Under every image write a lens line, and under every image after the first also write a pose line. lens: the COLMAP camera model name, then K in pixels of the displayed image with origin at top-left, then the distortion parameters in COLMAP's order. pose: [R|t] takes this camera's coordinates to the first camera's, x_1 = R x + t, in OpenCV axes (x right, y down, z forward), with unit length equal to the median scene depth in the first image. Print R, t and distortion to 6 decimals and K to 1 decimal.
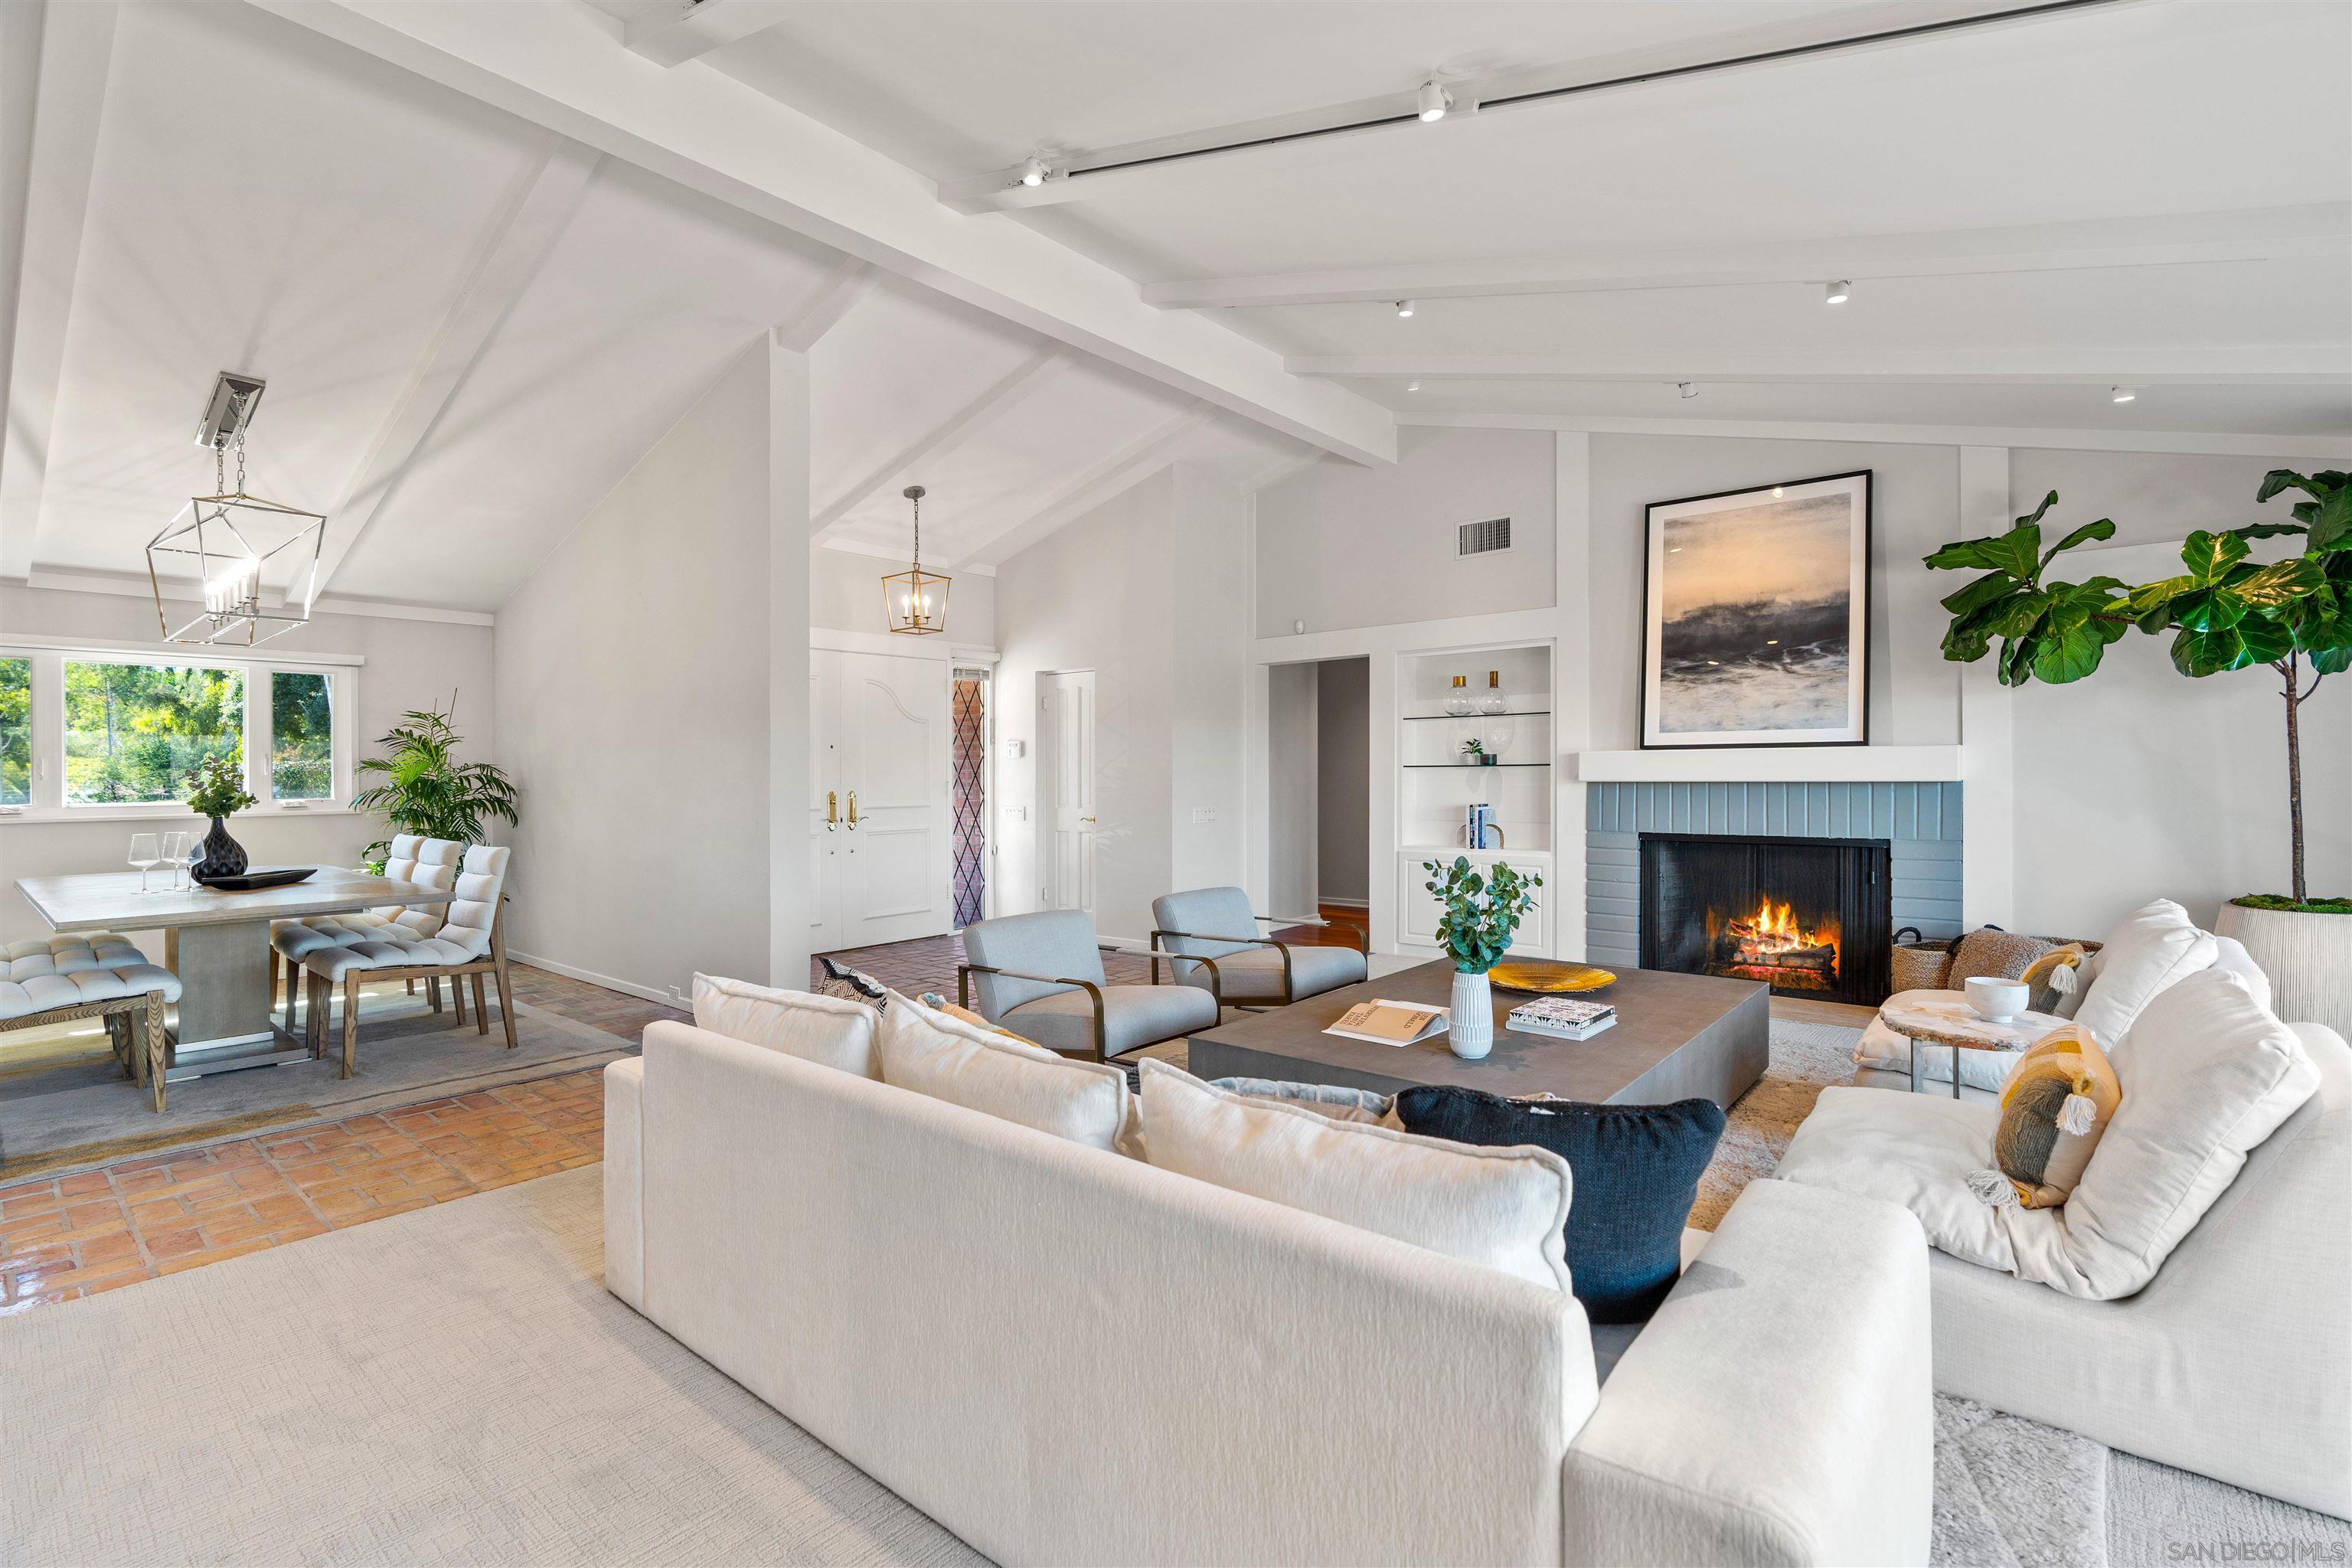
lens RADIAL K [[1063.7, 0, 1185.4], [0, 1063.7, 781.2], [0, 0, 1]] dist [-0.003929, 0.000410]
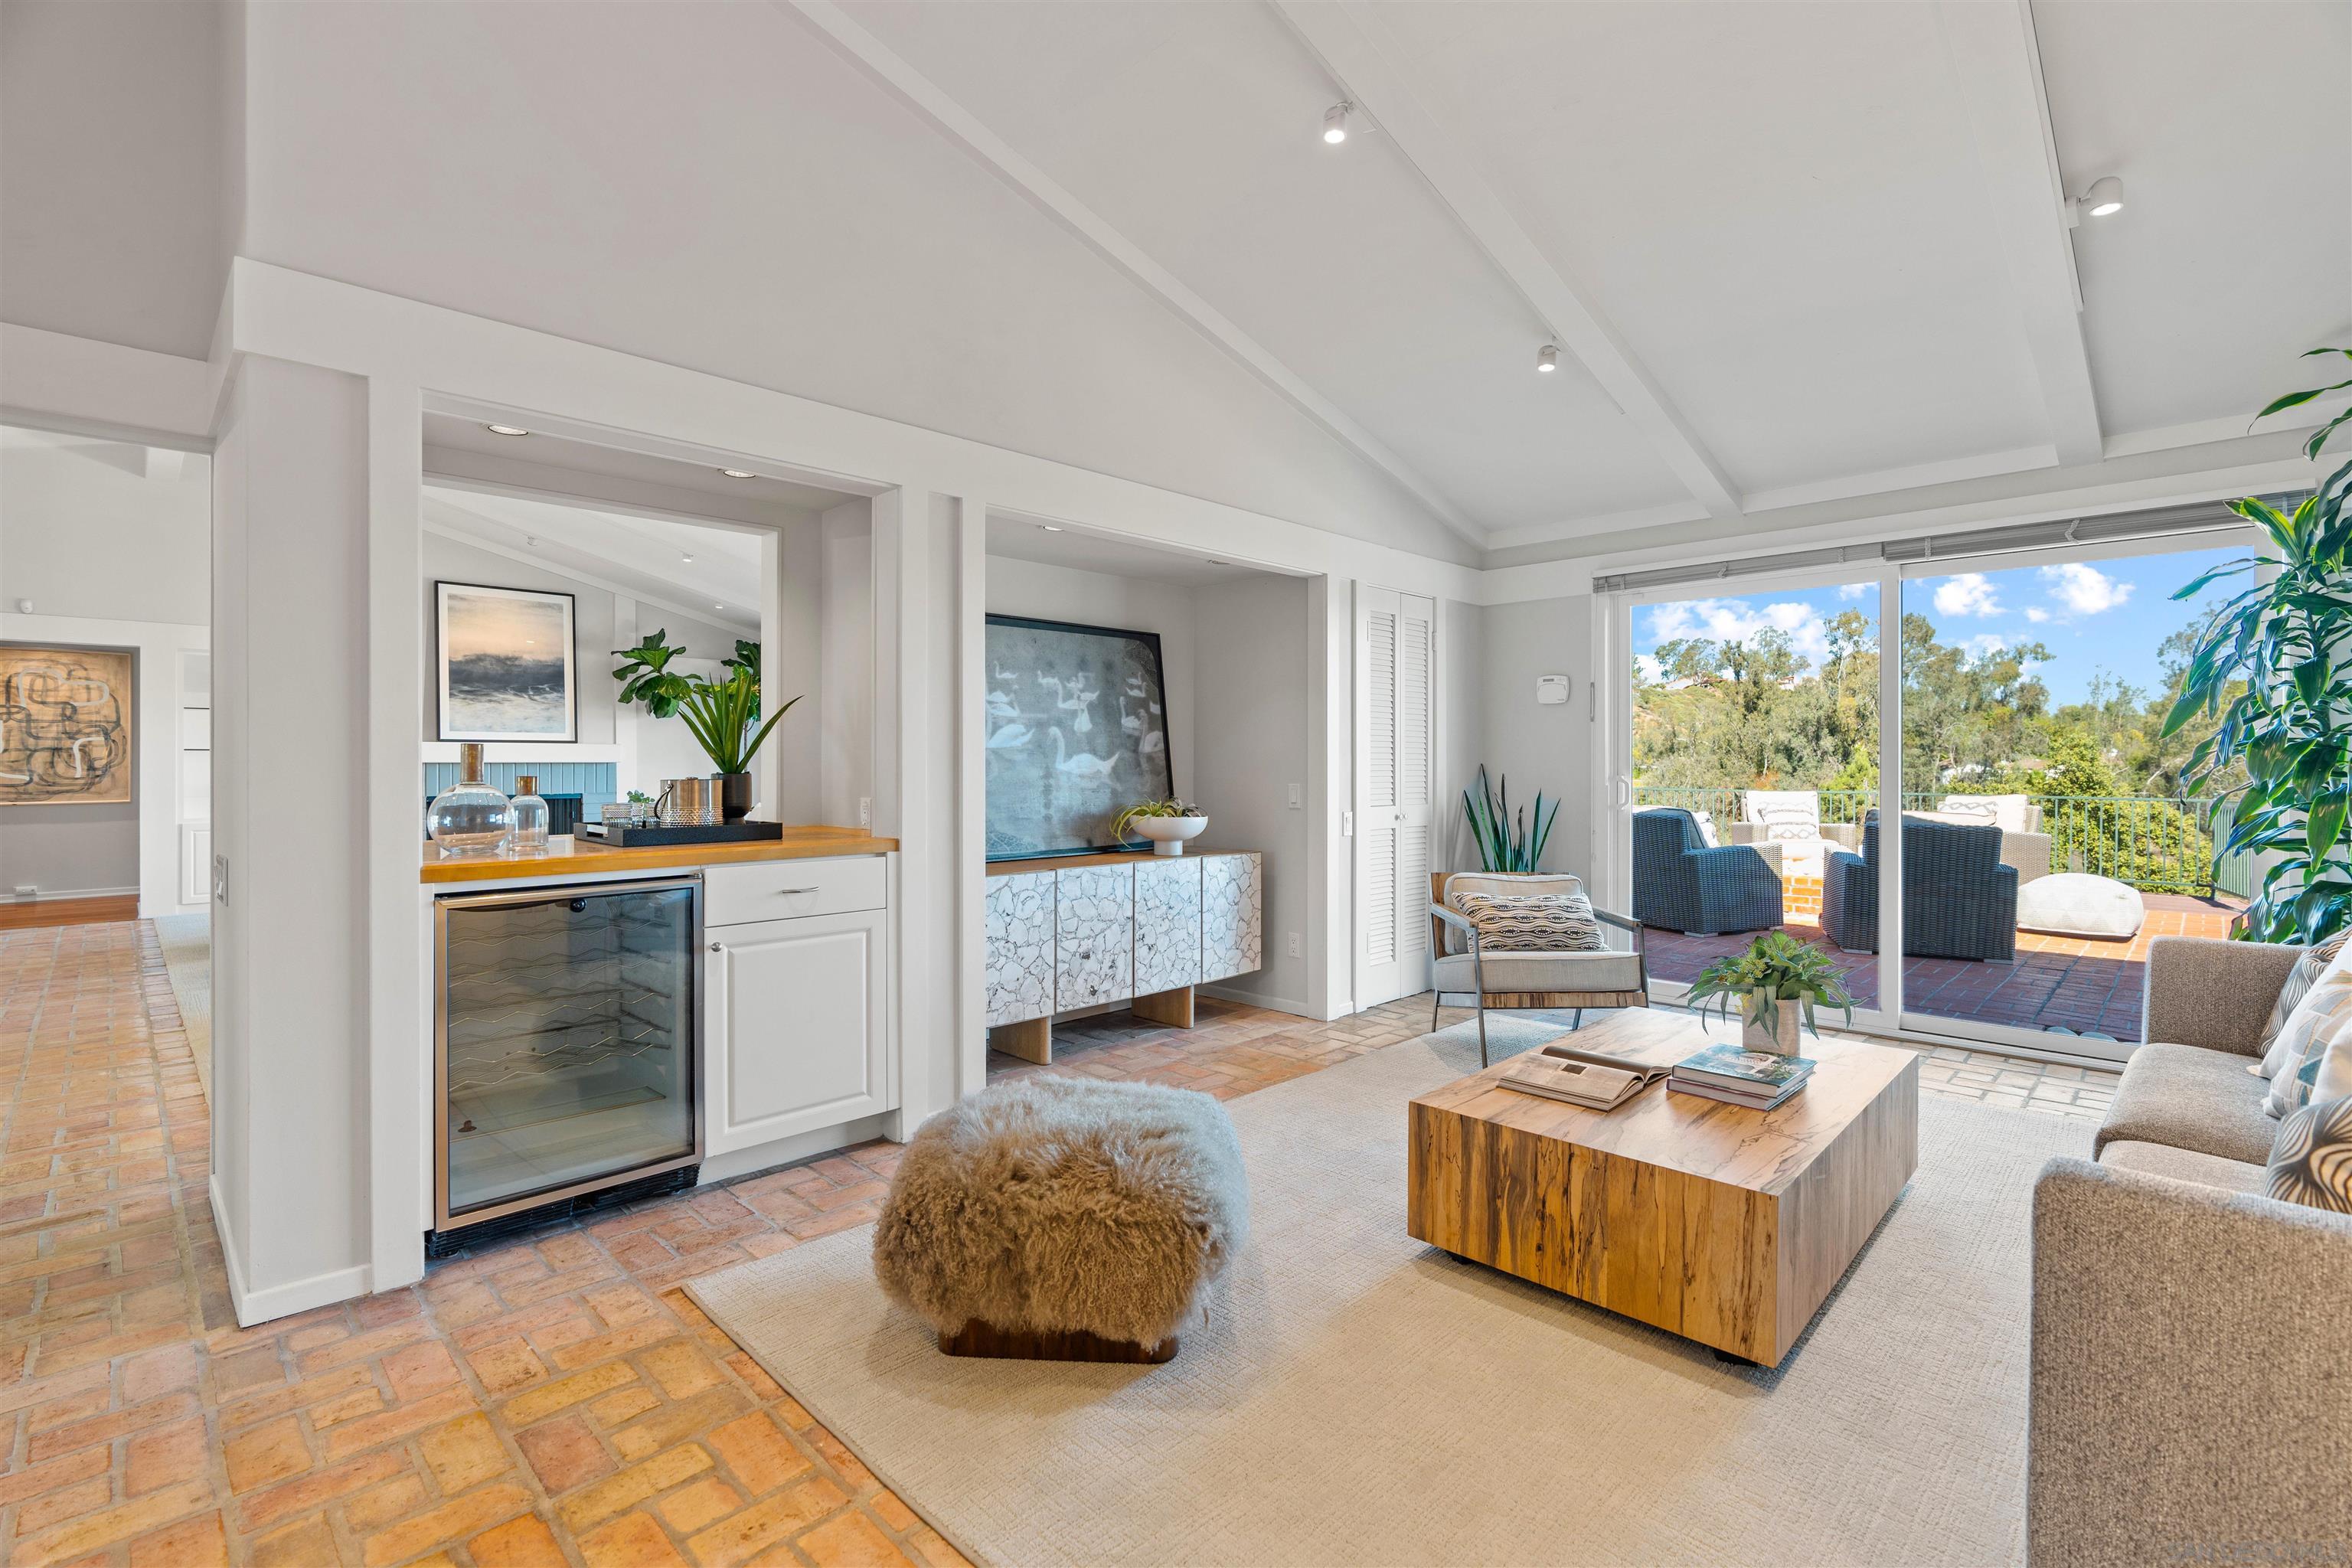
lens RADIAL K [[1055.5, 0, 1174.4], [0, 1055.5, 767.7], [0, 0, 1]] dist [-0.000899, 0.000211]
pose [[0.090144, -0.002980, 0.995924, -1.021300], [0.003399, 0.999991, 0.002685, 0.007271], [-0.995923, 0.003143, 0.090153, -0.195823]]
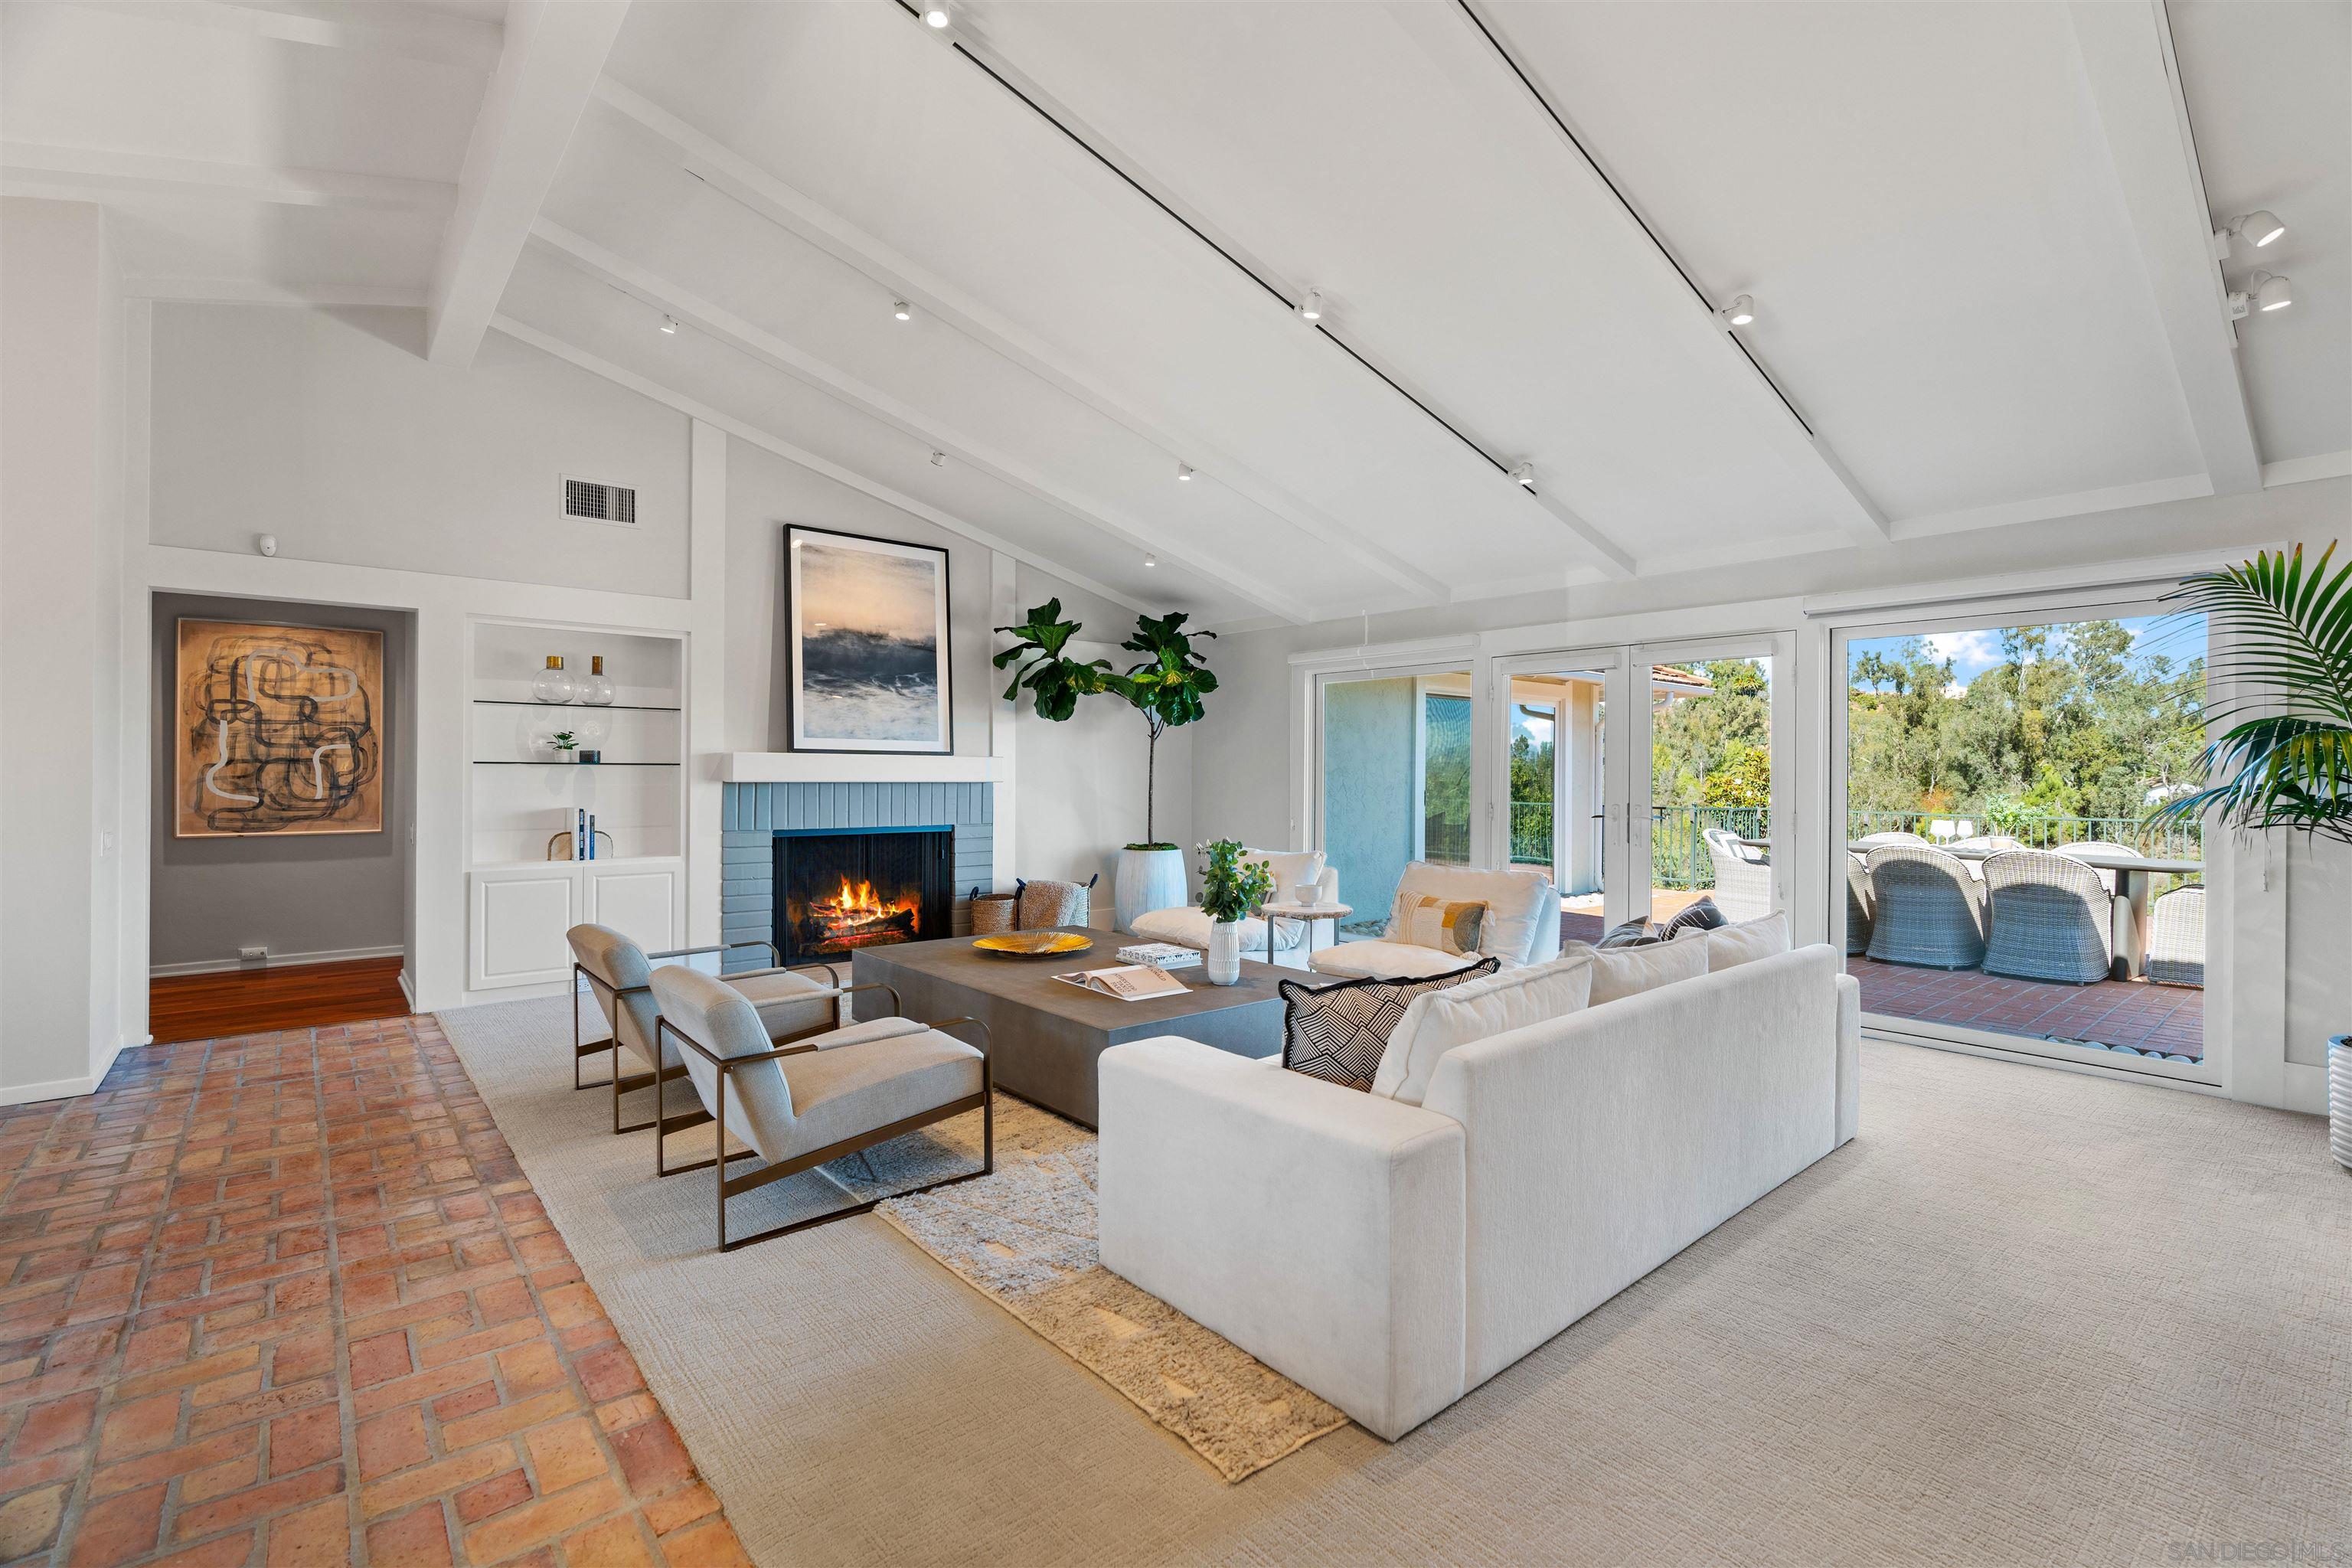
lens RADIAL K [[1047.2, 0, 1173.5], [0, 1047.2, 778.8], [0, 0, 1]] dist [-0.003003, 0.000039]
pose [[0.179211, -0.000583, 0.983811, -0.560676], [-0.003232, 0.999994, 0.001181, -0.005904], [-0.983805, -0.003392, 0.179208, 0.448244]]
